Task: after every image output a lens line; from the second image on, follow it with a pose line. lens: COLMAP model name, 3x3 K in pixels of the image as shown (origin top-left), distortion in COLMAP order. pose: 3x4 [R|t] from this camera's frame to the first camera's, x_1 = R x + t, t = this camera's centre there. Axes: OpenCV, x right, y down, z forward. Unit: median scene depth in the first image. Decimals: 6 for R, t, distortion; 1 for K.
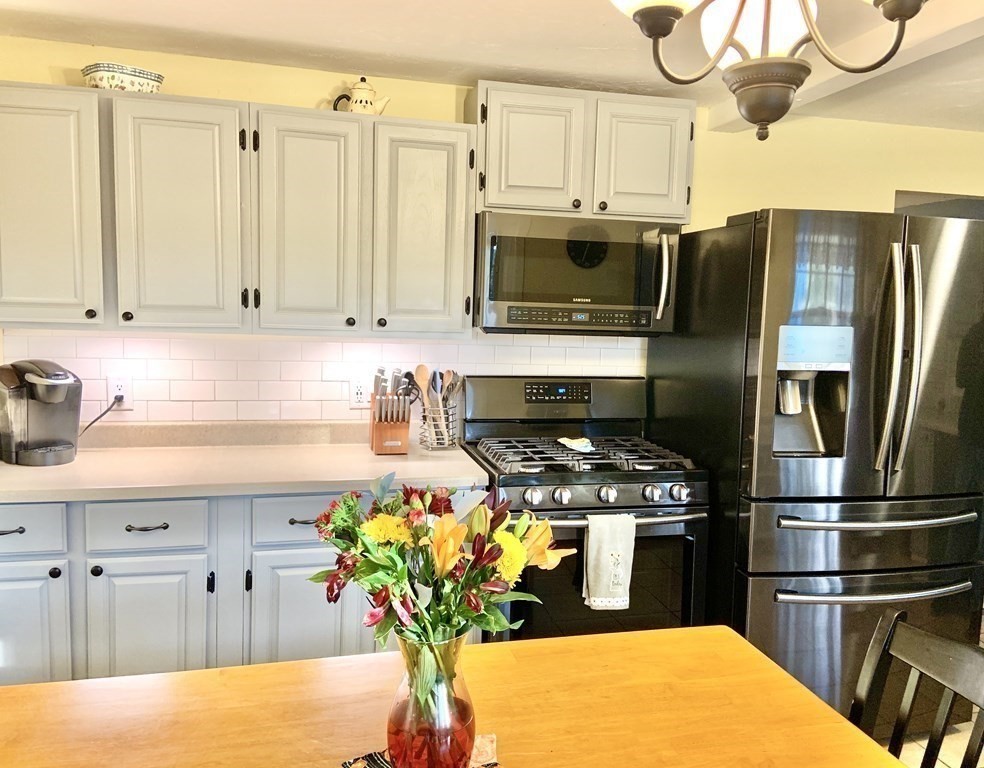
lens RADIAL K [[762.0, 0, 492.0], [0, 762.0, 384.0], [0, 0, 1]] dist [0.000642, -0.001318]
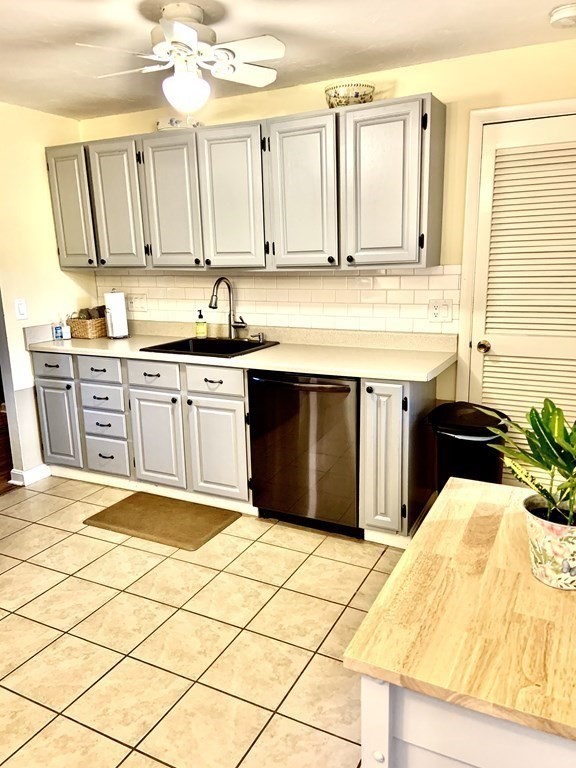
lens RADIAL K [[566.1, 0, 288.0], [0, 566.1, 384.0], [0, 0, 1]] dist [0.007761, -0.003903]
pose [[0.750431, 0.098856, -0.653514, 0.520490], [-0.012191, 0.990654, 0.135855, 0.009329], [0.660836, -0.093982, 0.744623, 0.124578]]
